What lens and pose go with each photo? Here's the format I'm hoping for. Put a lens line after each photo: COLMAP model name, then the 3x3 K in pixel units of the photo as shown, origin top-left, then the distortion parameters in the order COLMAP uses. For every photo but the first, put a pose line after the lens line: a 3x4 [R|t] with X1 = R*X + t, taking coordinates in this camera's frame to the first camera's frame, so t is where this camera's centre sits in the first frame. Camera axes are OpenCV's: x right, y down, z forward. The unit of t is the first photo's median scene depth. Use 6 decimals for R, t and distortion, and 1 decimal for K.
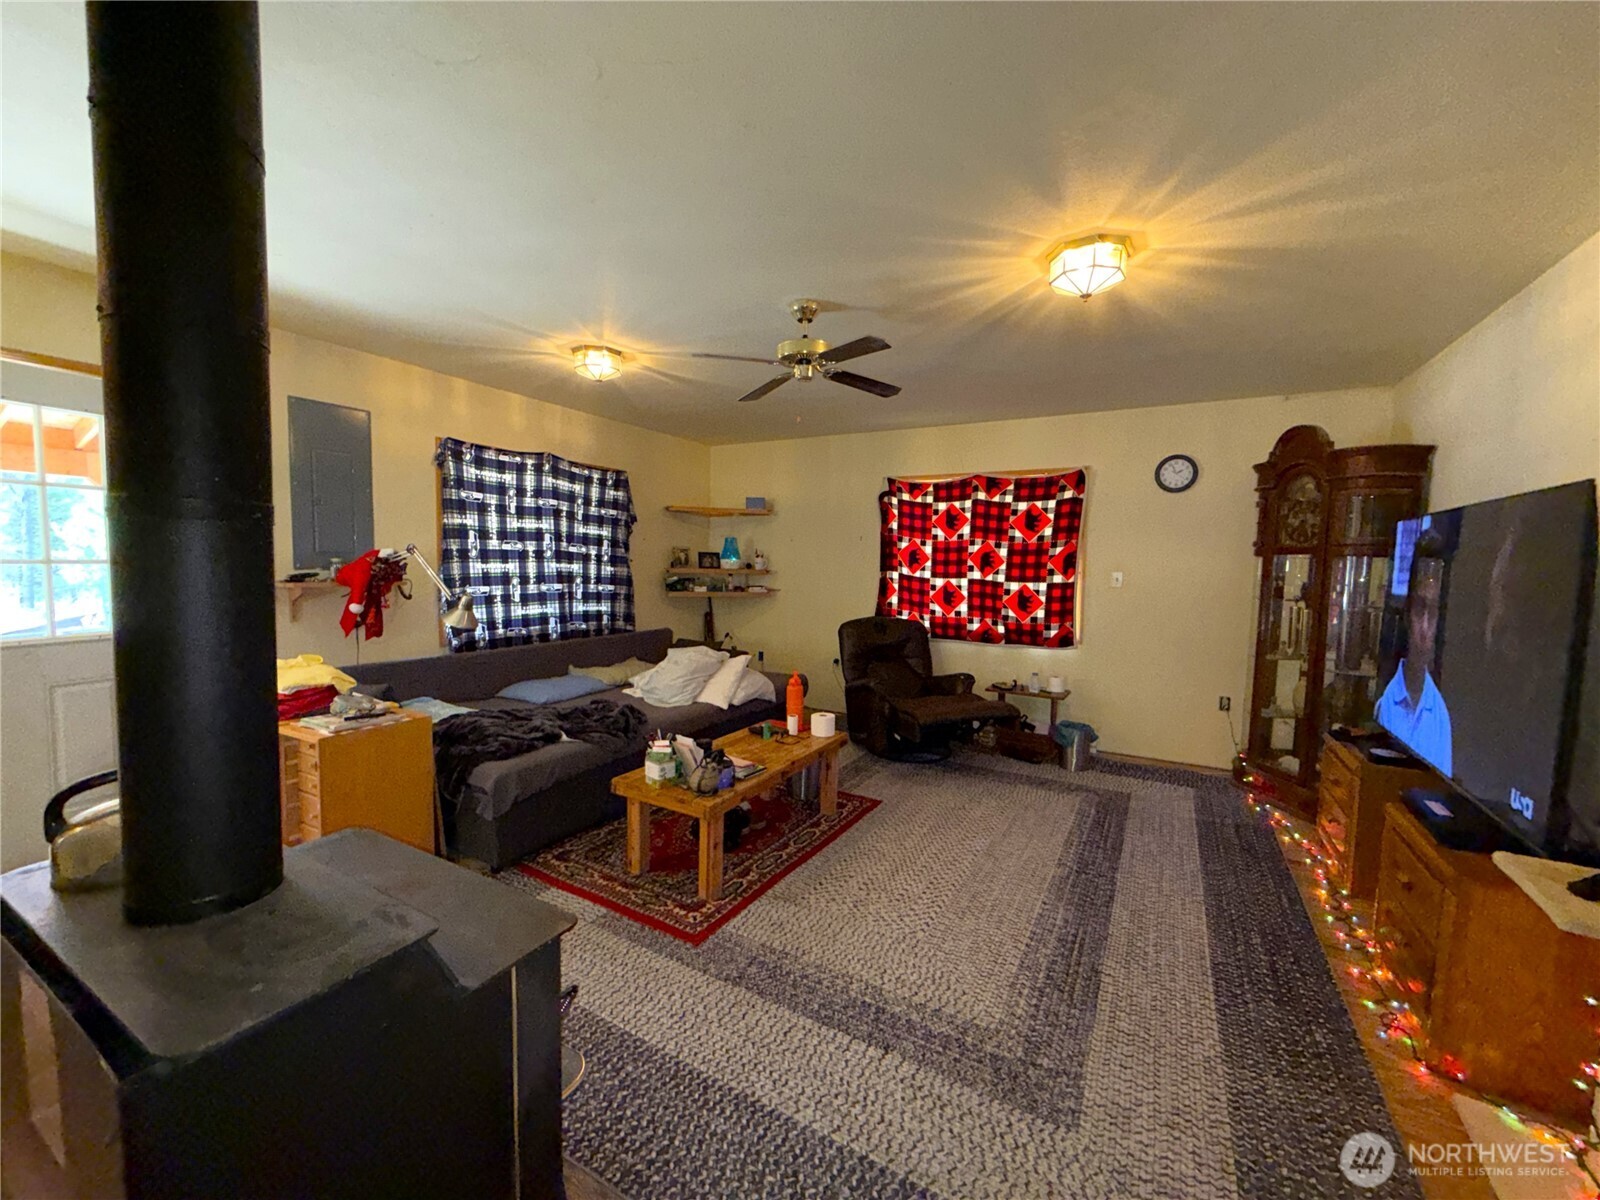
lens RADIAL K [[643.3, 0, 795.8], [0, 643.3, 605.1], [0, 0, 1]] dist [0.001538, 0.000299]
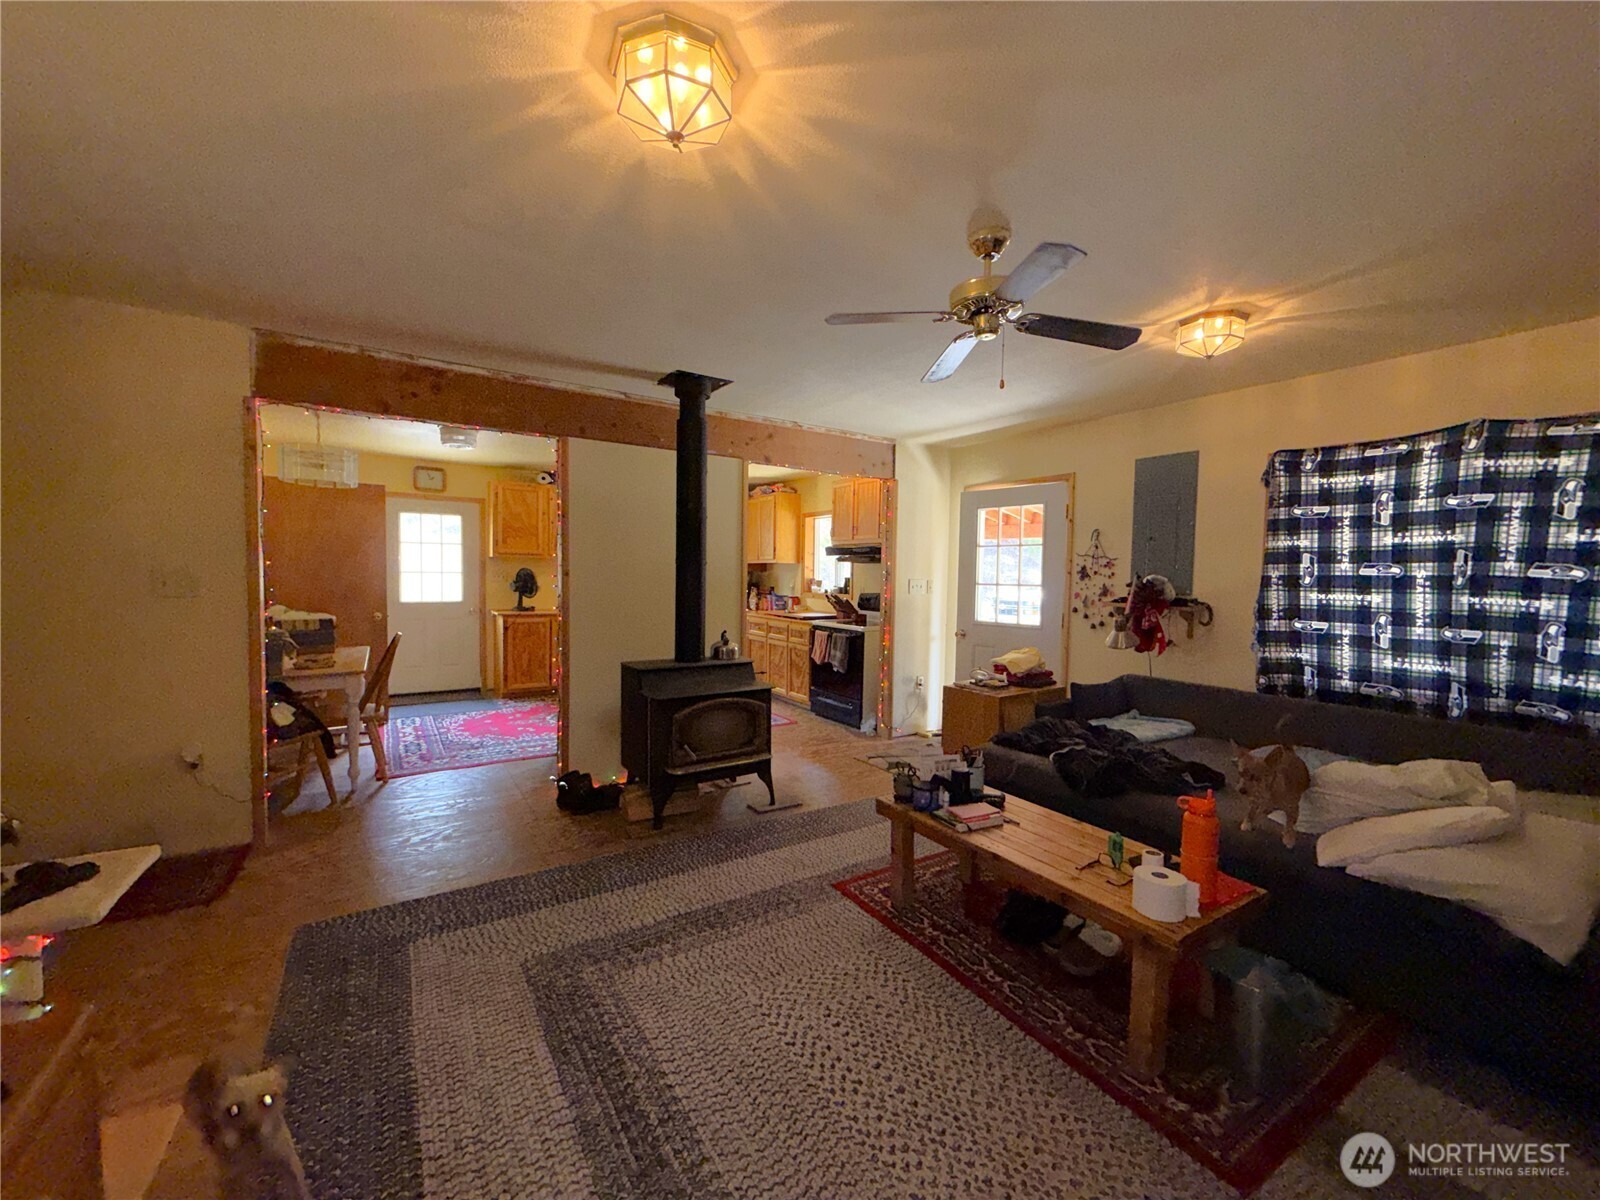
lens RADIAL K [[643.3, 0, 796.5], [0, 643.3, 602.8], [0, 0, 1]] dist [0.001538, 0.000299]
pose [[-0.469374, 0.013698, -0.882893, 0.518872], [-0.087657, 0.994218, 0.062026, -0.044261], [0.878638, 0.106505, -0.465459, 0.784395]]
